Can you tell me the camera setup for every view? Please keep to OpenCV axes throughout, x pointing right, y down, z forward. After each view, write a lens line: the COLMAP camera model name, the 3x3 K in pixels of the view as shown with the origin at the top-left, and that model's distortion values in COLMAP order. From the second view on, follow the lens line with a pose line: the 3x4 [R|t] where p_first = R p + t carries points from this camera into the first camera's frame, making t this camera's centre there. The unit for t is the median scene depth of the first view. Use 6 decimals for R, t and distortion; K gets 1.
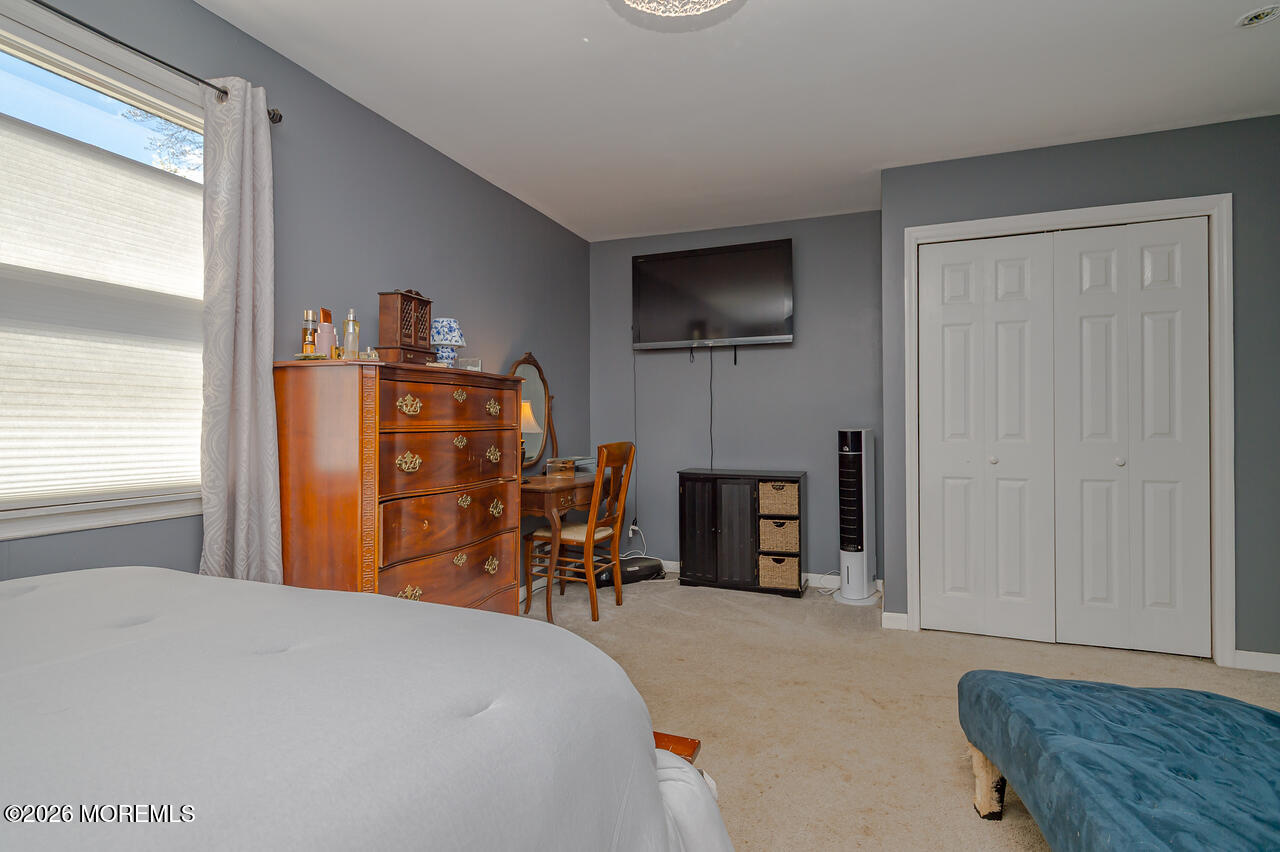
lens RADIAL K [[636.3, 0, 631.3], [0, 636.3, 417.1], [0, 0, 1]] dist [0.004436, -0.000542]
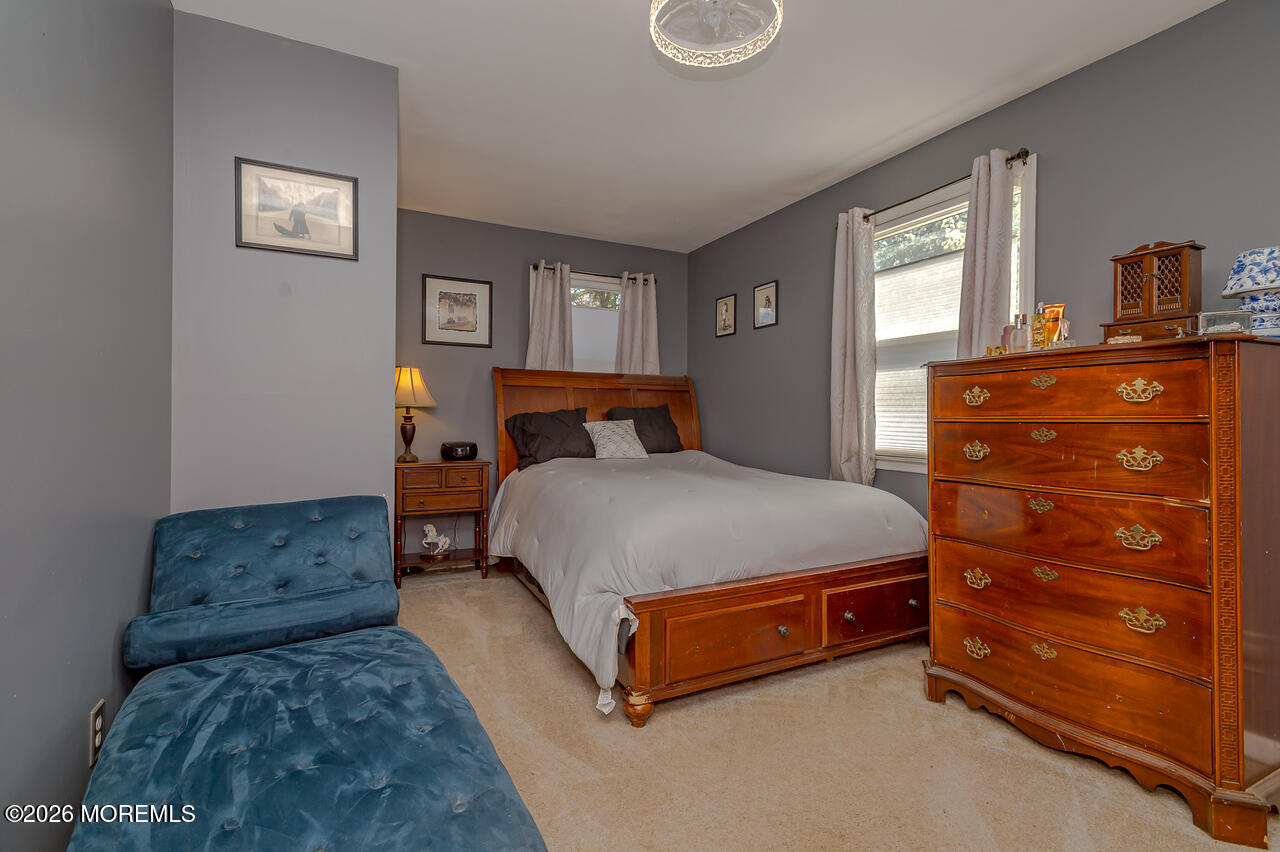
lens RADIAL K [[591.9, 0, 639.1], [0, 591.9, 420.7], [0, 0, 1]] dist [0.022226, -0.009896]
pose [[-0.675724, 0.004665, -0.737140, 0.727665], [0.006831, 0.999977, 0.000067, 0.016743], [0.737123, -0.004990, -0.675740, 1.210160]]
